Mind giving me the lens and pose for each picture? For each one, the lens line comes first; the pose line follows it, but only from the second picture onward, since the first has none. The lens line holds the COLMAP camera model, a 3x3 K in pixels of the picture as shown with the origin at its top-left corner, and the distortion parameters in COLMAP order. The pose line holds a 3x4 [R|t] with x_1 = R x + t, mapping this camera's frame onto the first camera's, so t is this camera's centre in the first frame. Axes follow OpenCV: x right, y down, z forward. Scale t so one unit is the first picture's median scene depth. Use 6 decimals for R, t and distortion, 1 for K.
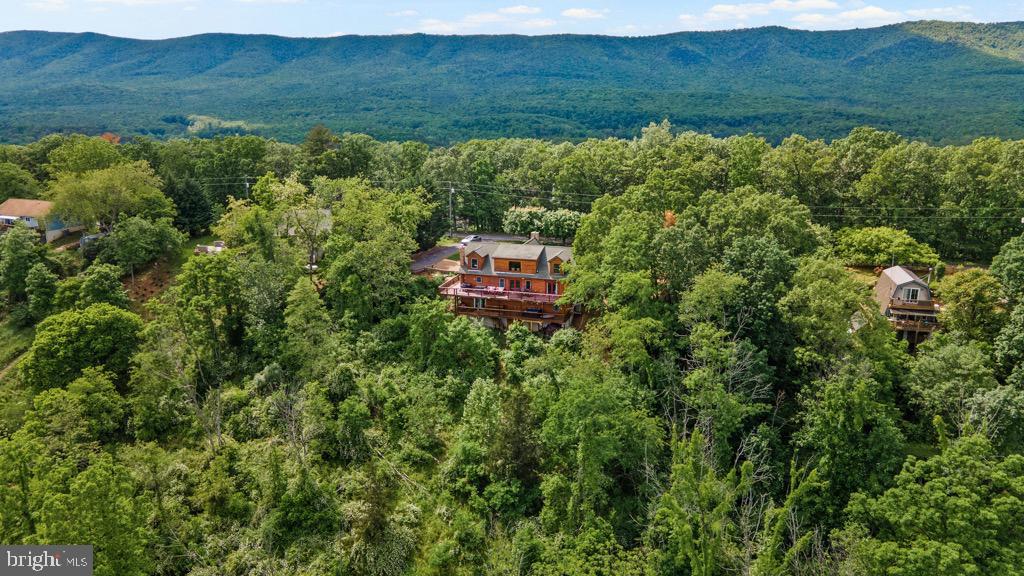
lens RADIAL K [[744.8, 0, 510.7], [0, 744.8, 290.2], [0, 0, 1]] dist [0.011918, -0.000688]
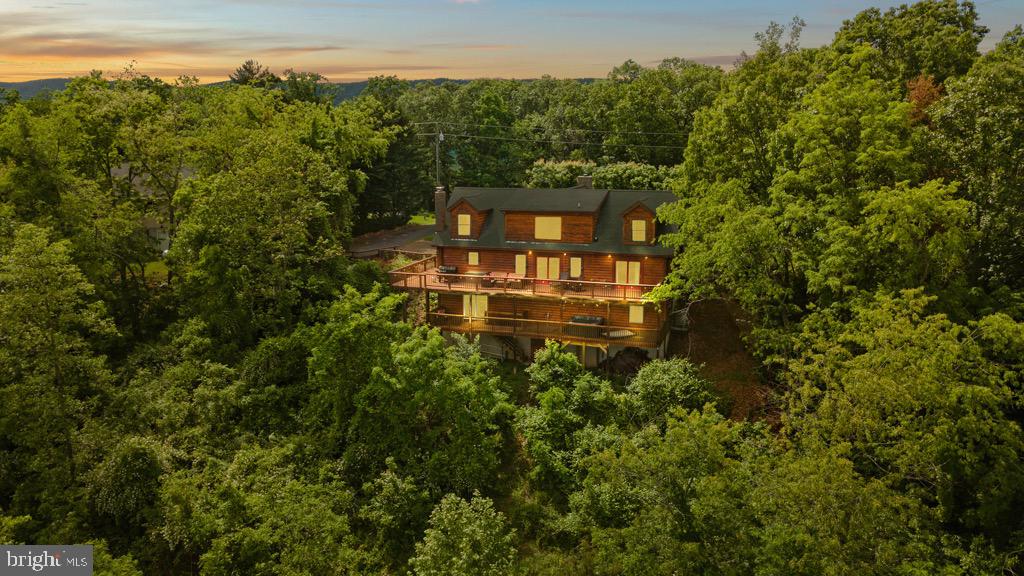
lens RADIAL K [[744.8, 0, 512.6], [0, 744.8, 283.8], [0, 0, 1]] dist [0.011918, -0.000688]
pose [[0.999682, 0.004734, -0.024751, -0.005306], [-0.006416, 0.997643, -0.068323, 0.037927], [0.024369, 0.068460, 0.997356, 0.558159]]
